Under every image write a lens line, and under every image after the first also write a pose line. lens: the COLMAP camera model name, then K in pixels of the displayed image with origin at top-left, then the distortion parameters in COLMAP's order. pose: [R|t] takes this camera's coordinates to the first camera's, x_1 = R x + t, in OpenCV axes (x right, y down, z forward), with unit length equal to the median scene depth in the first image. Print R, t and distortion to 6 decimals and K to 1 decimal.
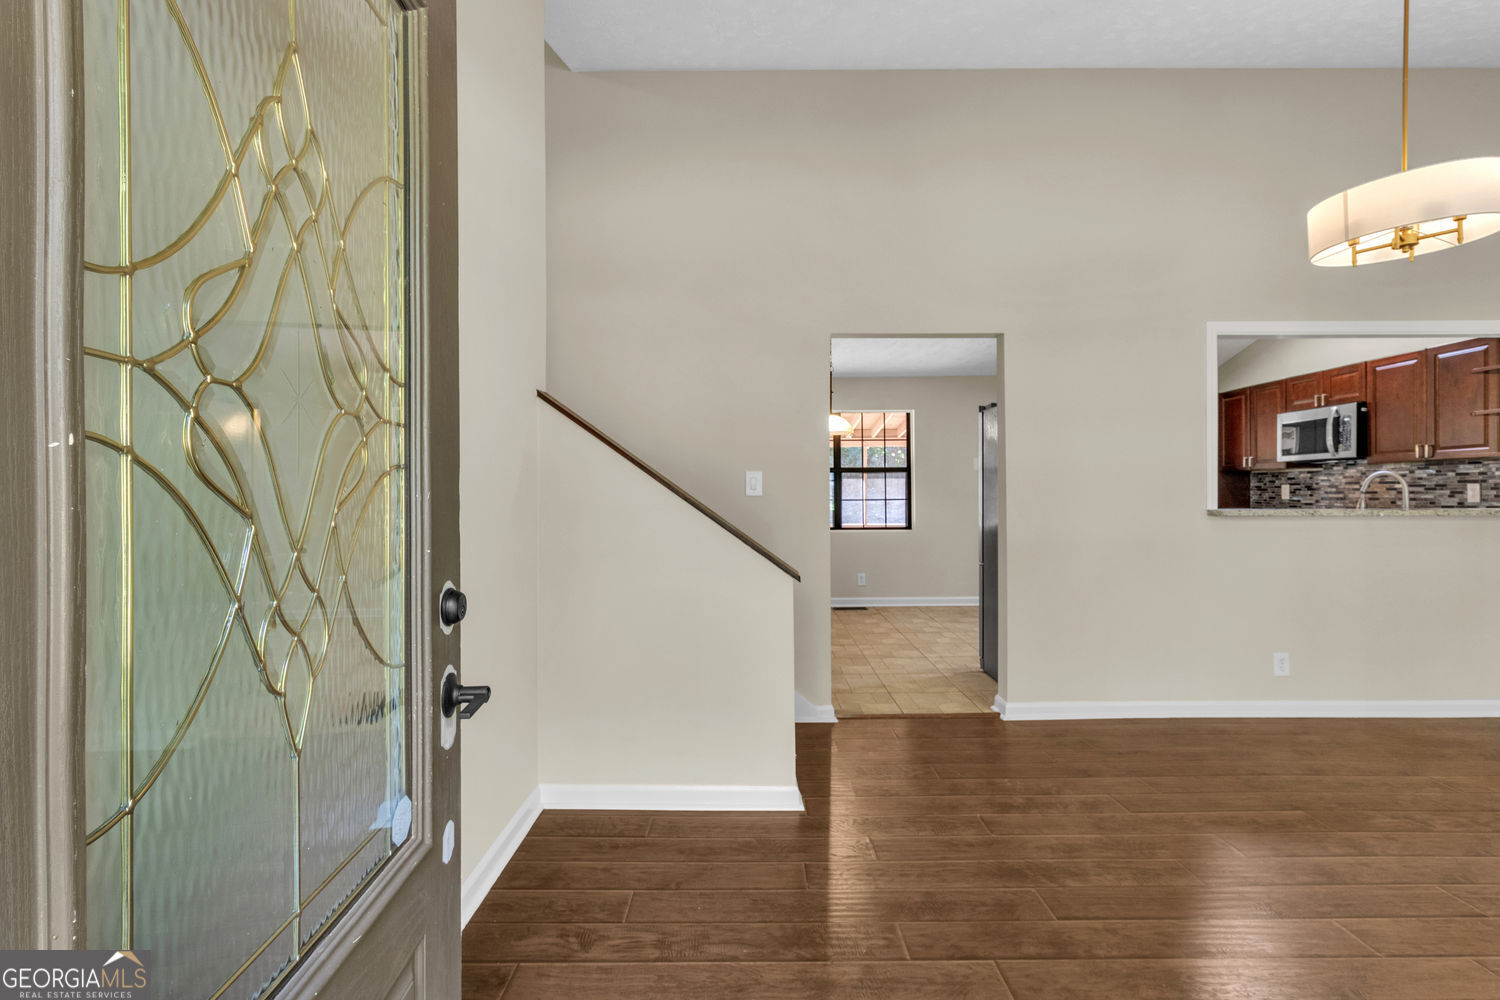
lens RADIAL K [[697.2, 0, 750.0], [0, 697.2, 500.0], [0, 0, 1]] dist [0.000999, 0.000813]
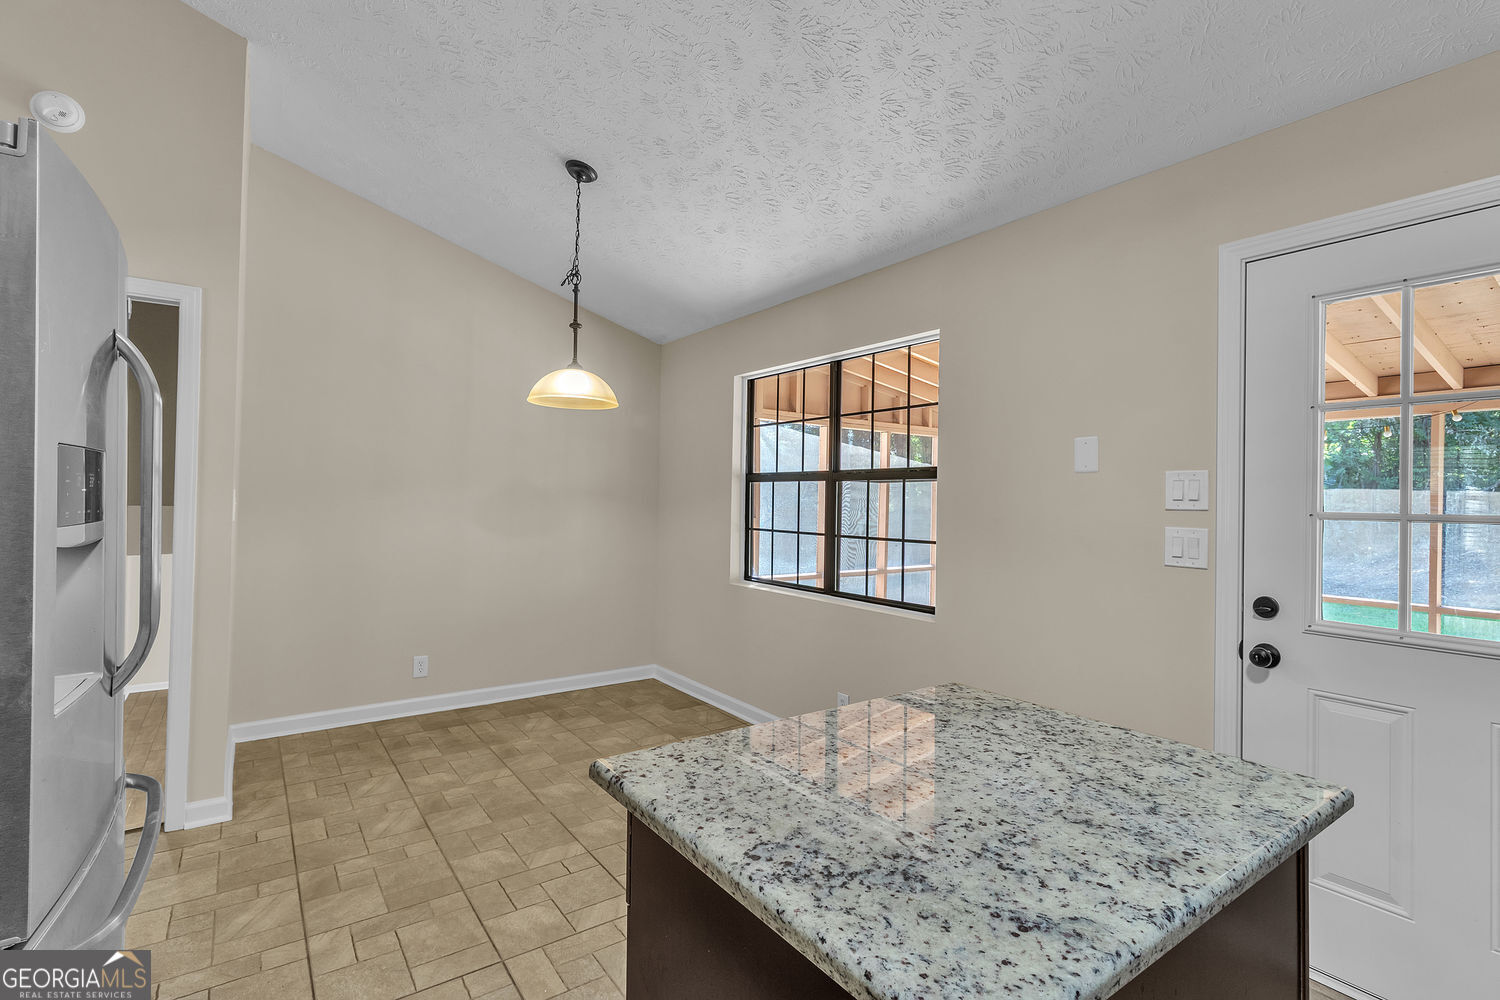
lens RADIAL K [[697.2, 0, 750.0], [0, 697.2, 500.0], [0, 0, 1]] dist [0.000999, 0.000813]
pose [[0.588725, 0.016729, -0.808160, 0.707350], [-0.028349, 0.999598, 0.000040, -0.033660], [0.807836, 0.022887, 0.588963, 0.928277]]
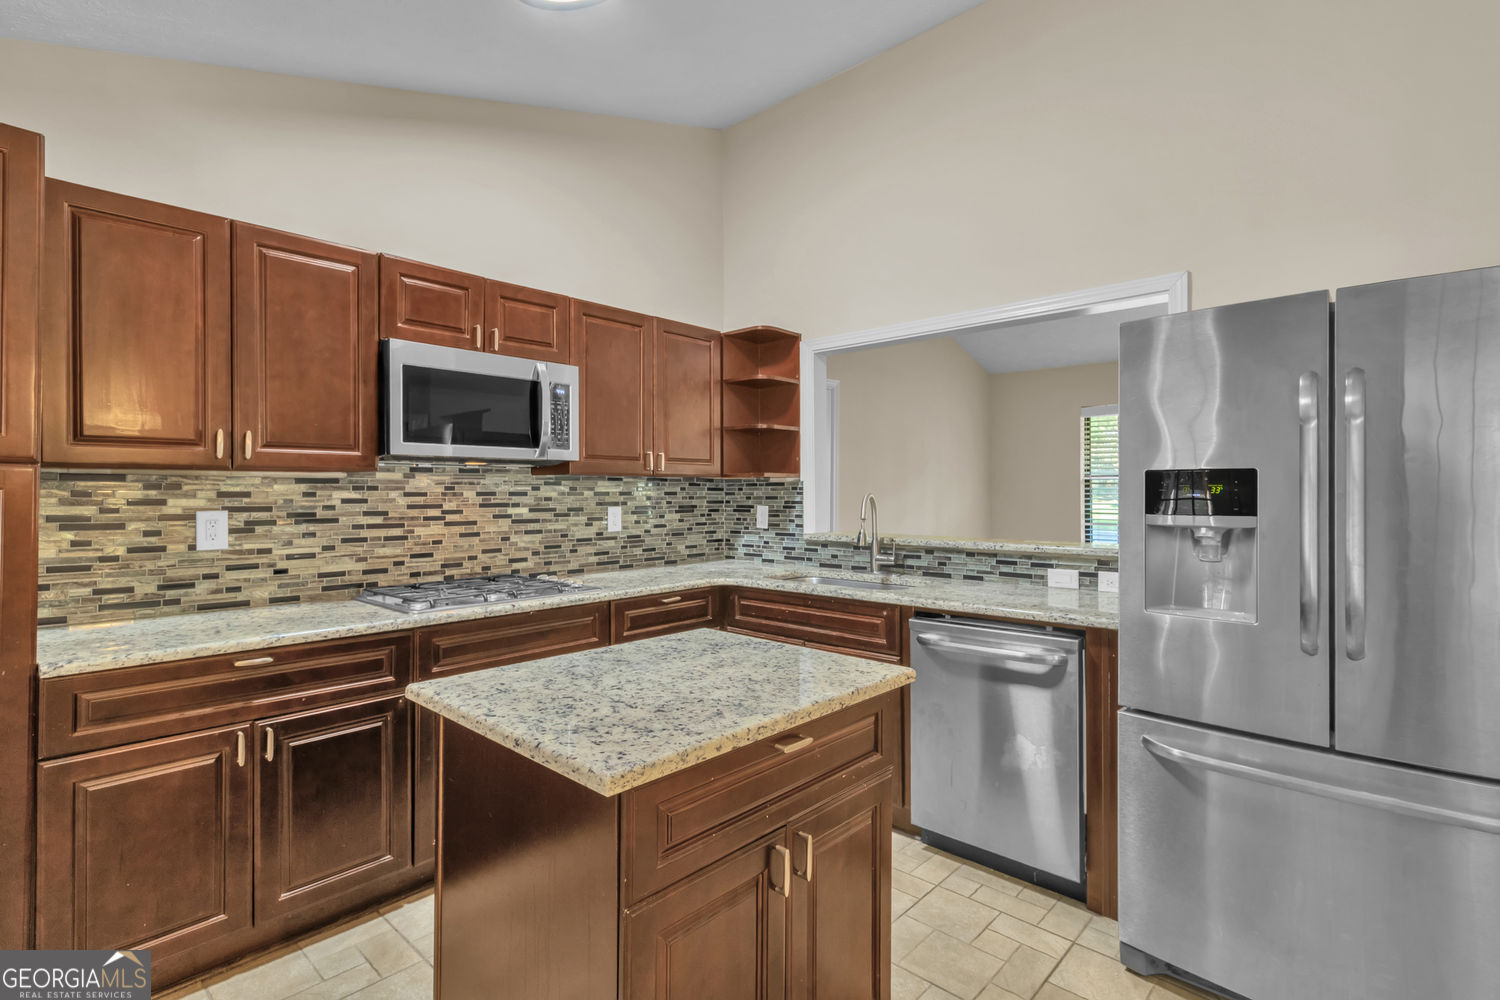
lens RADIAL K [[713.5, 0, 756.3], [0, 713.5, 485.5], [0, 0, 1]] dist [0.001409, 0.000584]
pose [[-0.745305, 0.010721, 0.666637, 0.356210], [0.010175, 0.999937, -0.004707, -0.036221], [-0.666646, 0.003275, -0.745368, 1.294982]]
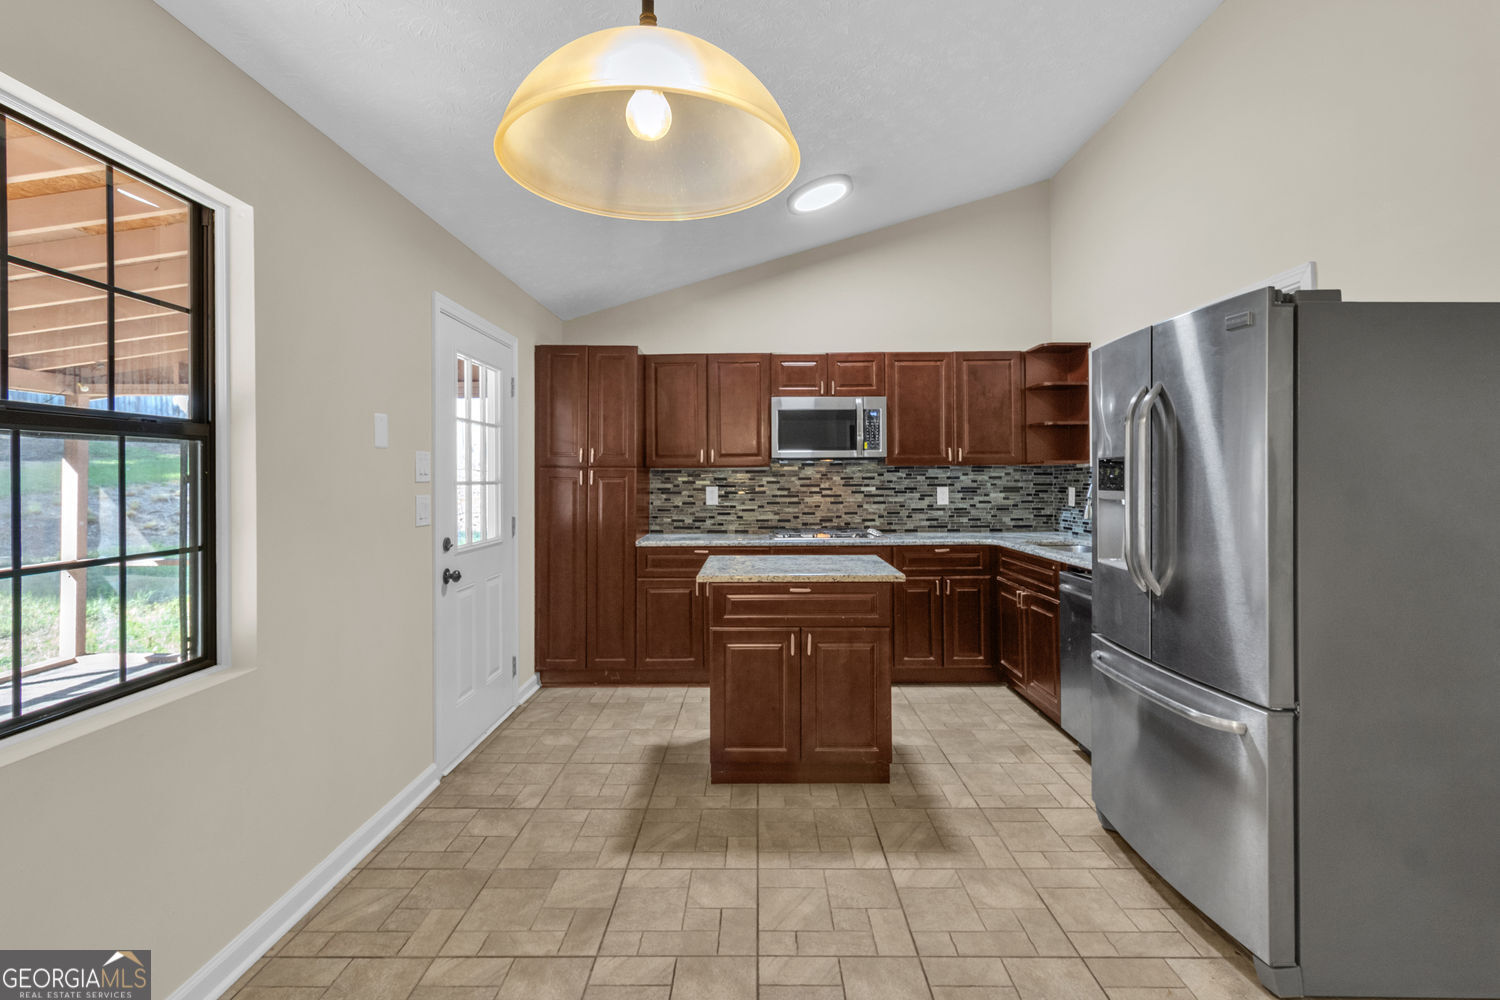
lens RADIAL K [[713.5, 0, 756.3], [0, 713.5, 485.5], [0, 0, 1]] dist [0.001409, 0.000584]
pose [[-0.002352, -0.004297, 0.999988, -0.045931], [0.014964, 0.999879, 0.004331, -0.030589], [-0.999885, 0.014974, -0.002288, 1.130725]]
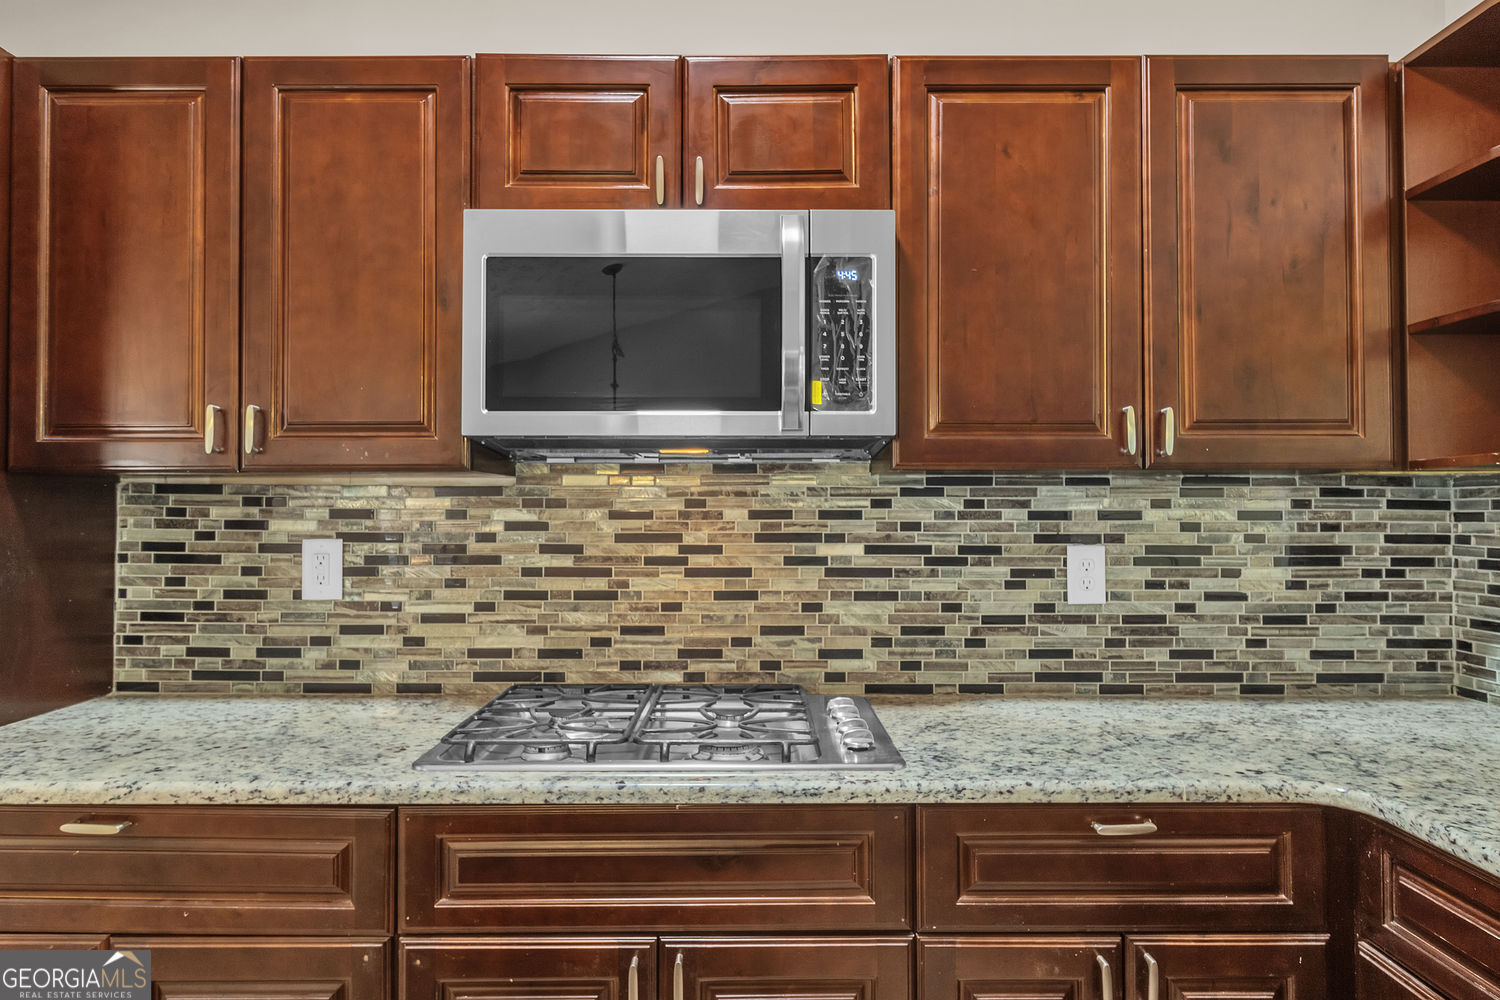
lens RADIAL K [[929.6, 0, 754.8], [0, 929.6, 489.2], [0, 0, 1]] dist [0.003720, 0.000629]
pose [[-0.008147, 0.027485, 0.999589, 0.533349], [0.007974, 0.999592, -0.027420, -0.034381], [-0.999935, 0.007748, -0.008363, 1.015840]]
